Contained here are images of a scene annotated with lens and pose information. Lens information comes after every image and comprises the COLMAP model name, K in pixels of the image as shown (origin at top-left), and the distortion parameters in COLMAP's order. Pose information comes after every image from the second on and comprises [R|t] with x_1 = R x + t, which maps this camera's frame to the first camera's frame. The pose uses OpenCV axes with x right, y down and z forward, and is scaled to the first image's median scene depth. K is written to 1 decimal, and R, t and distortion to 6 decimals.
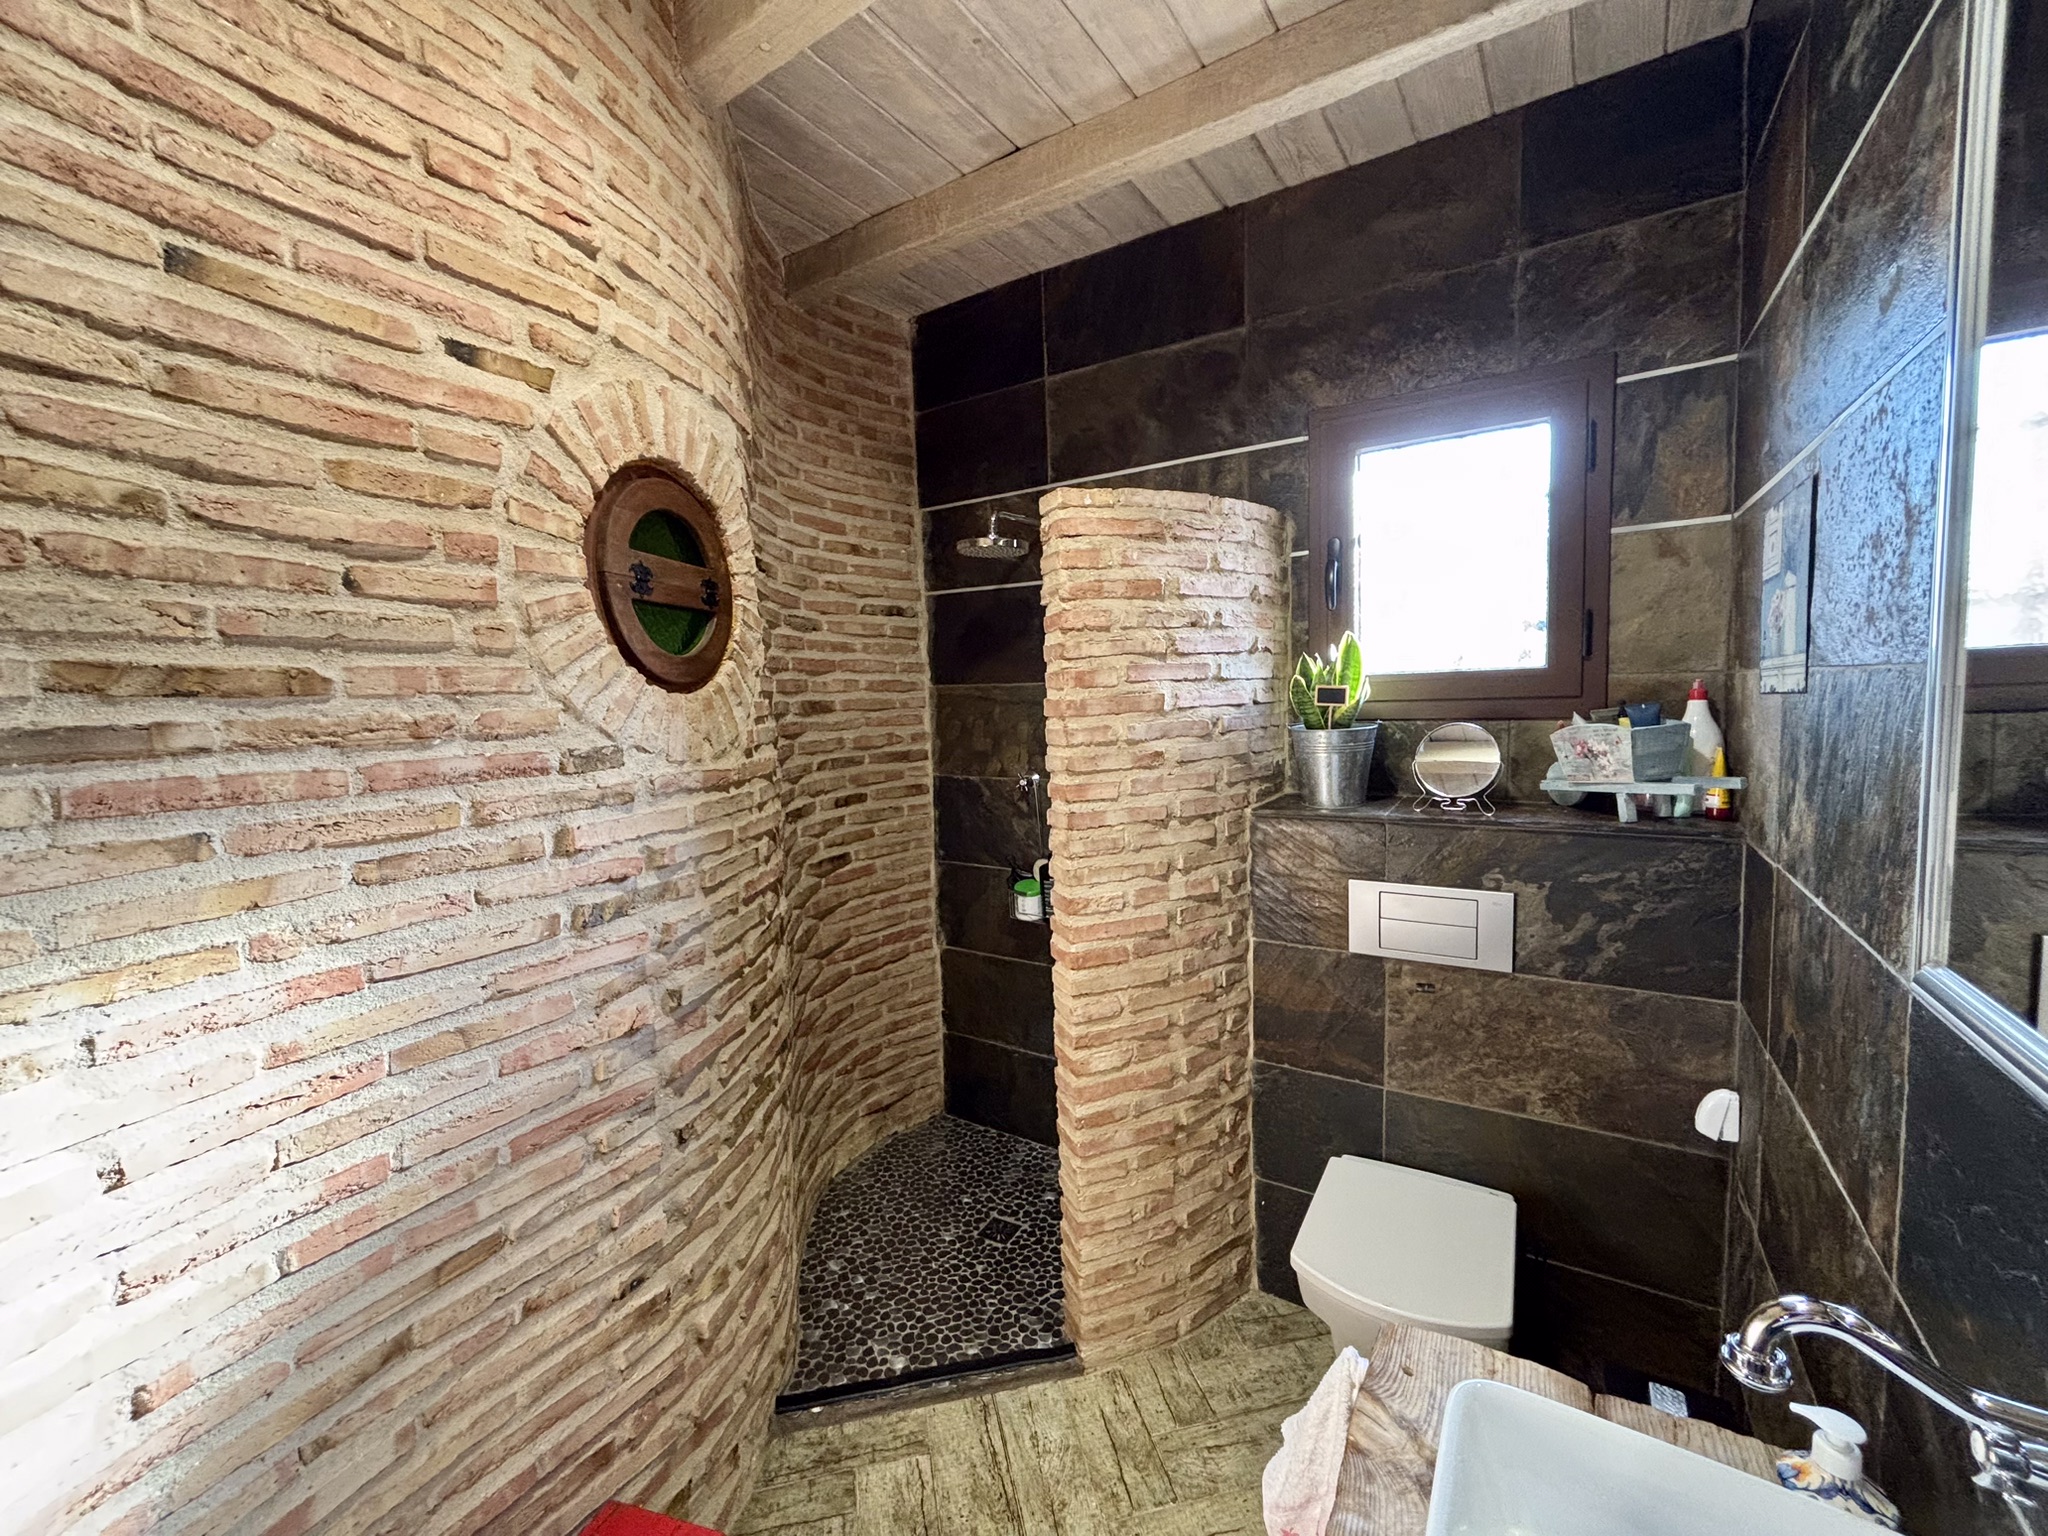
lens RADIAL K [[825.8, 0, 1023.3], [0, 825.8, 768.2], [0, 0, 1]] dist [0.005982, -0.000935]
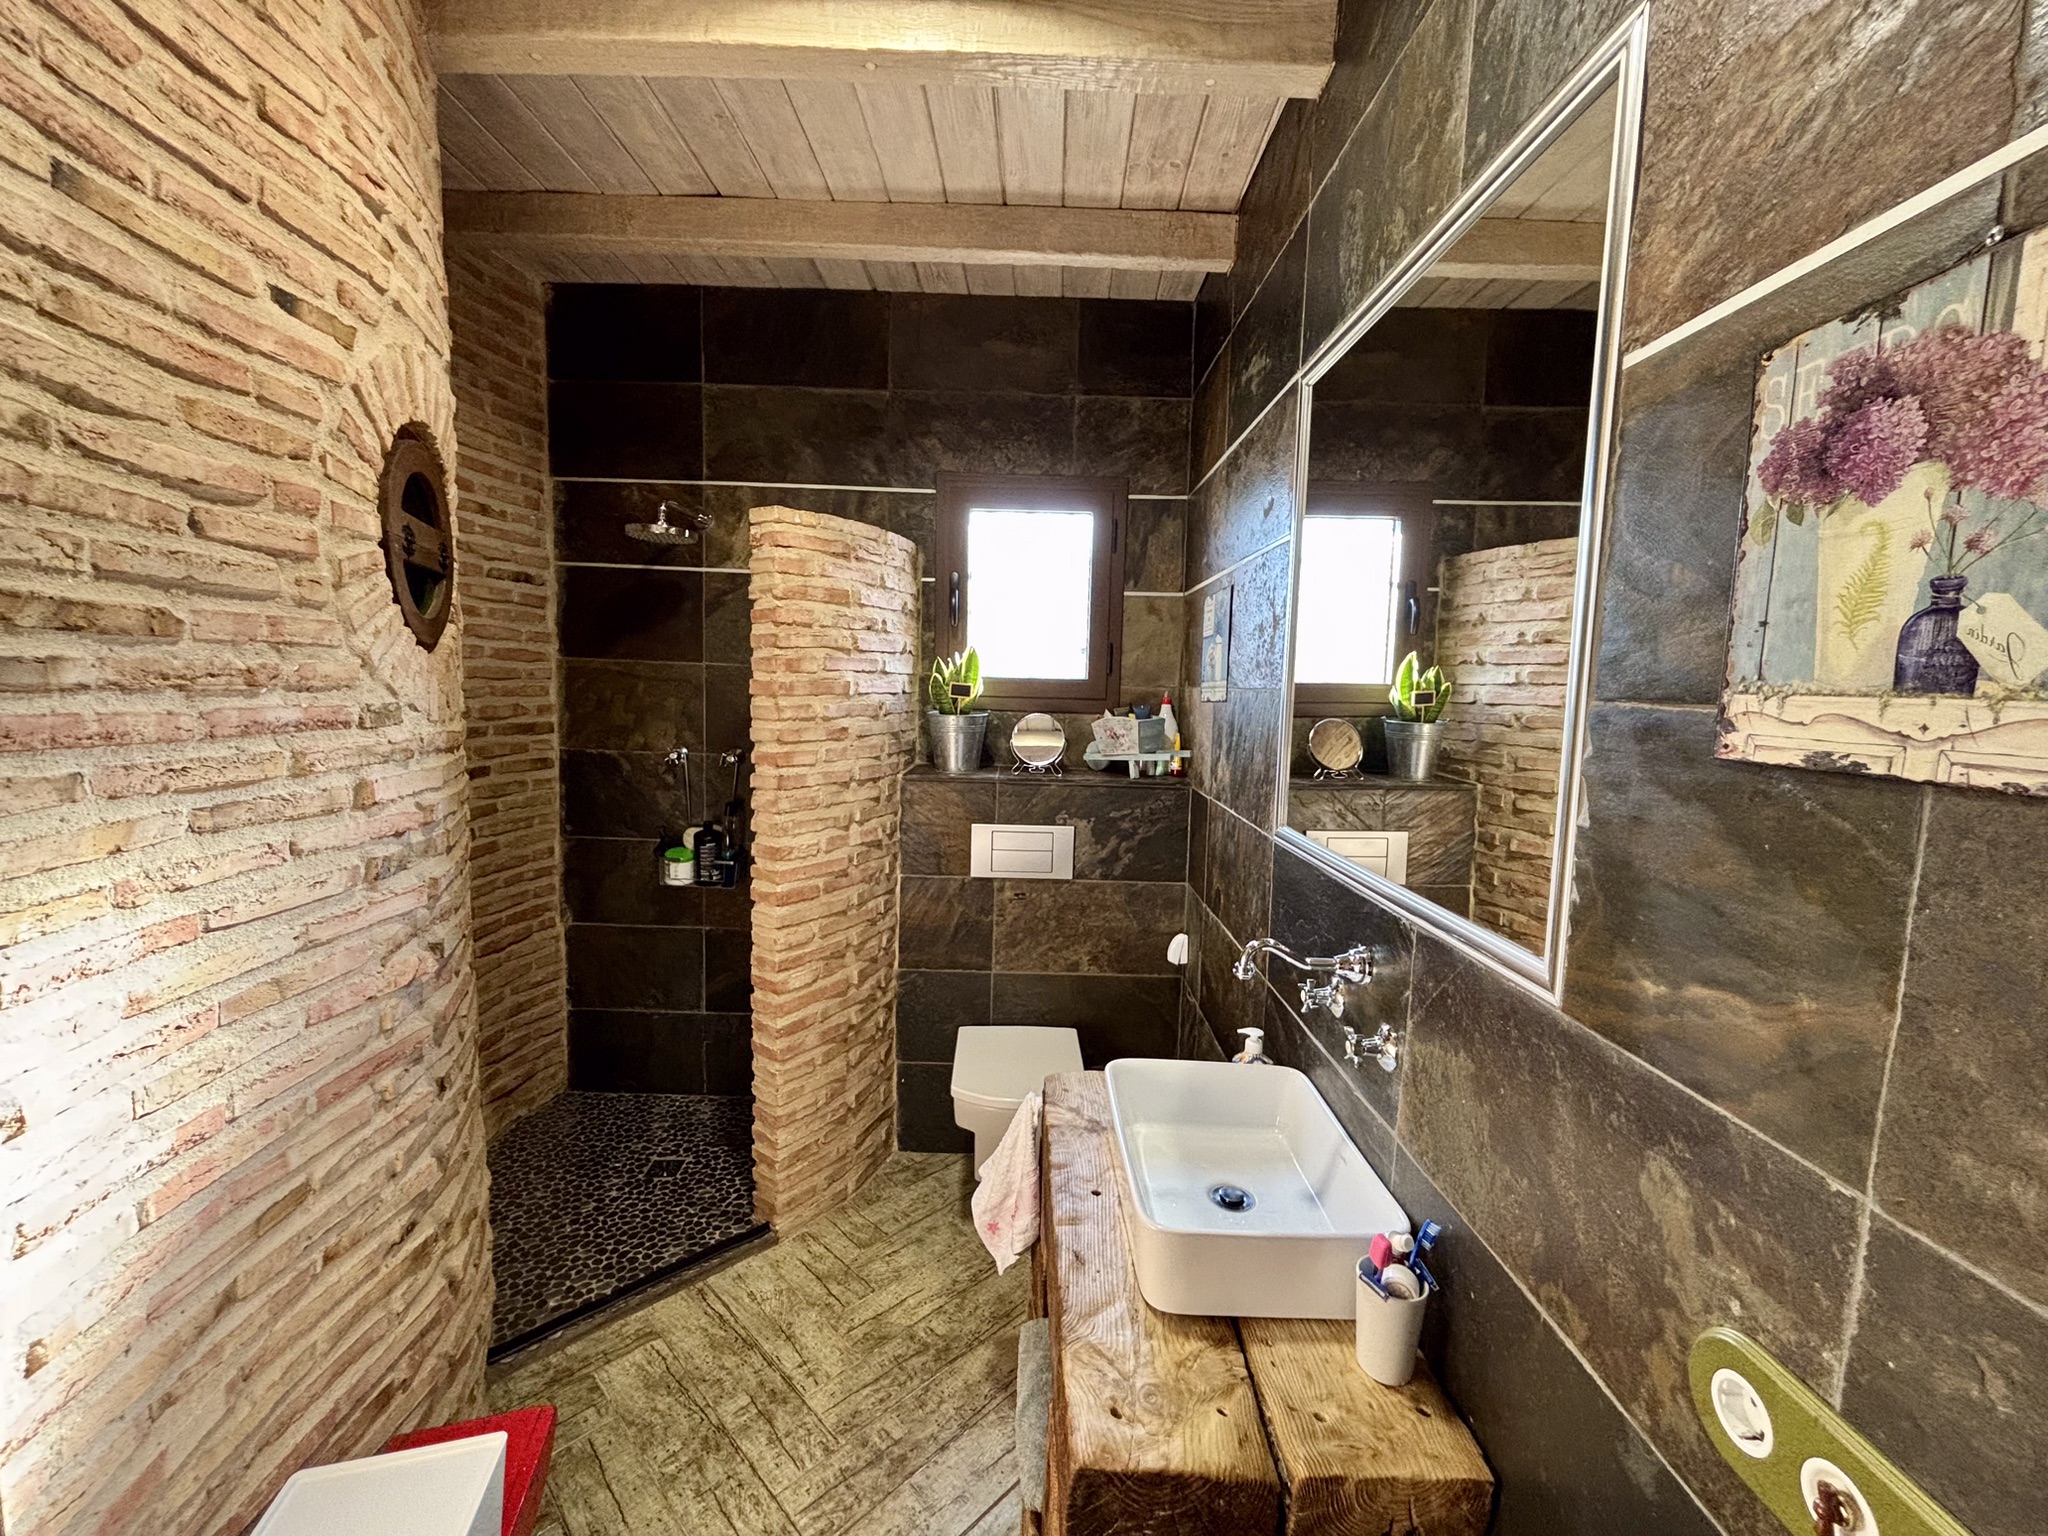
lens RADIAL K [[825.8, 0, 1019.8], [0, 825.8, 764.9], [0, 0, 1]] dist [0.005982, -0.000935]
pose [[0.840729, 0.001915, 0.541453, -0.390981], [-0.006574, 0.999956, 0.006671, 0.036619], [-0.541417, -0.009168, 0.840704, -0.268593]]
